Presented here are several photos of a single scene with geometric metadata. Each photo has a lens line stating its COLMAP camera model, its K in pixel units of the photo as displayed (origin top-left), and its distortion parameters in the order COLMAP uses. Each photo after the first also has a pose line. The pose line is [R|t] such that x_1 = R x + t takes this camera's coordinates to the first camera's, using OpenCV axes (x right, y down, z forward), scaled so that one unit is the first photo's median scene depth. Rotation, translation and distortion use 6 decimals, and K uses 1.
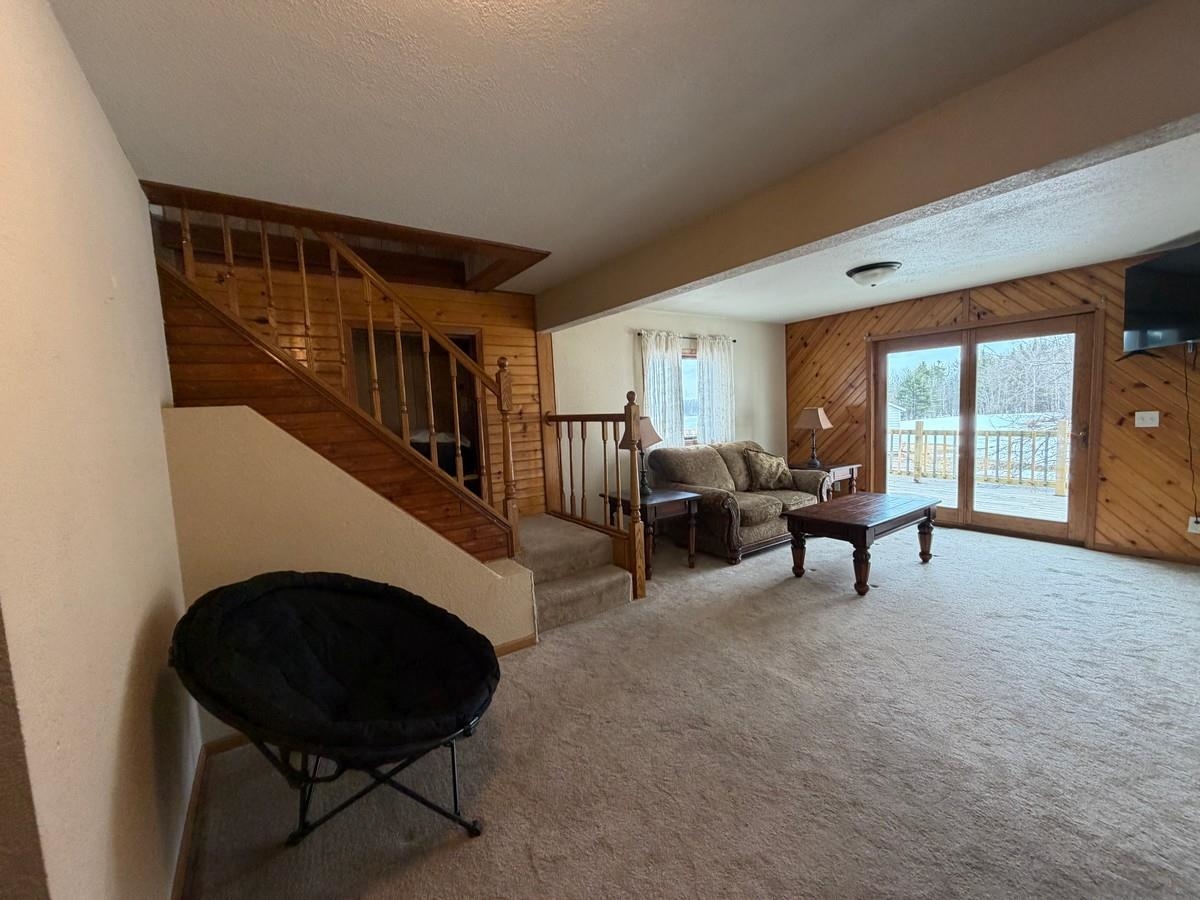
lens RADIAL K [[479.7, 0, 593.9], [0, 479.7, 450.8], [0, 0, 1]] dist [-0.000416, 0.000552]
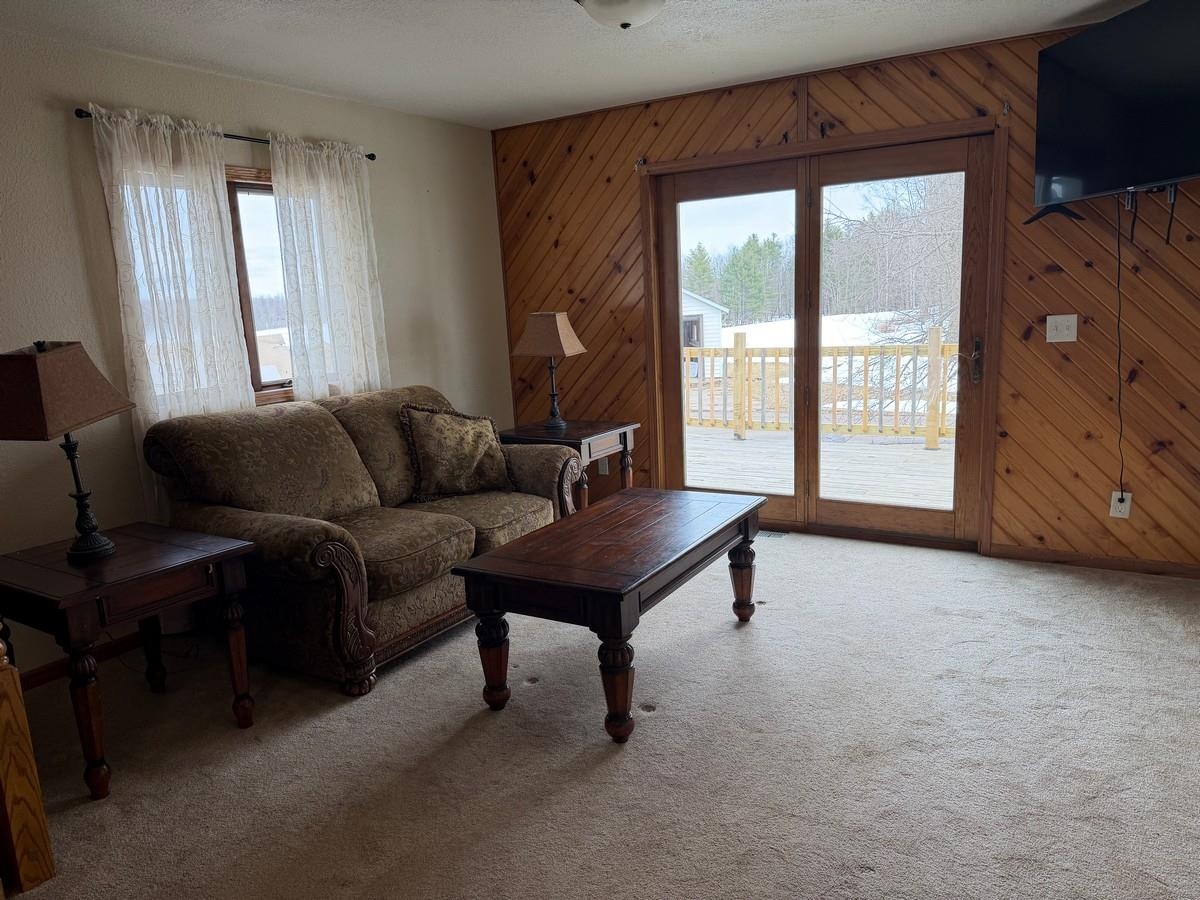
lens RADIAL K [[841.0, 0, 601.2], [0, 841.0, 458.9], [0, 0, 1]] dist [0.044879, -0.031558]
pose [[0.912781, -0.077352, 0.401058, 0.188056], [0.041857, 0.994449, 0.096536, -0.026360], [-0.406299, -0.071329, 0.910952, 0.236442]]
